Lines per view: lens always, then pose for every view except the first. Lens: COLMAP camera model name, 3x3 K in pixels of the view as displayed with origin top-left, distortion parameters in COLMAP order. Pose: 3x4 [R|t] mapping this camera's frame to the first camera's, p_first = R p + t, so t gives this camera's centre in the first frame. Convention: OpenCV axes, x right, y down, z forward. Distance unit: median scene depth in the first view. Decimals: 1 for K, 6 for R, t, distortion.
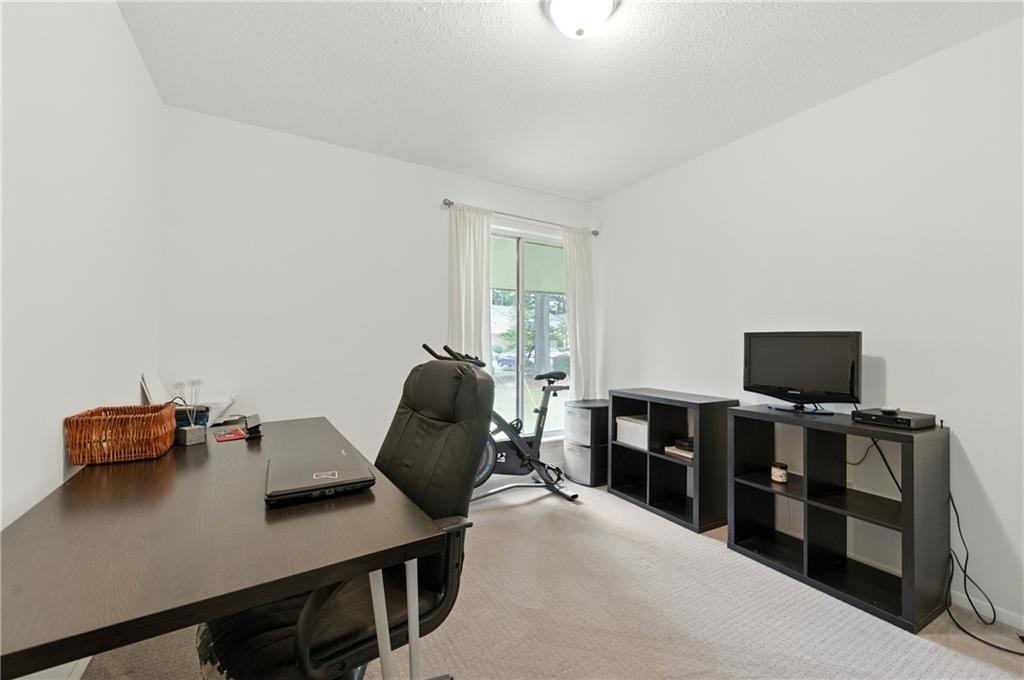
lens RADIAL K [[416.2, 0, 513.2], [0, 416.2, 341.2], [0, 0, 1]] dist [0.006957, 0.000291]
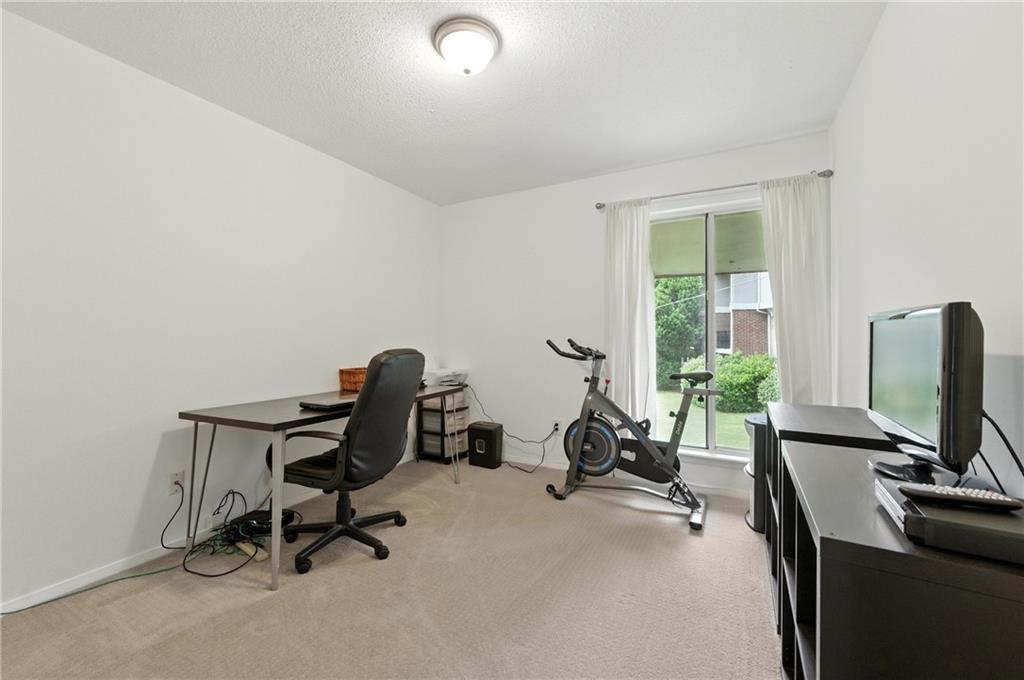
lens RADIAL K [[416.2, 0, 516.3], [0, 416.2, 340.7], [0, 0, 1]] dist [0.006957, 0.000291]
pose [[0.512620, -0.001052, -0.858615, 0.643907], [0.007285, 0.999969, 0.003124, 0.006223], [0.858585, -0.007856, 0.512611, 0.267257]]
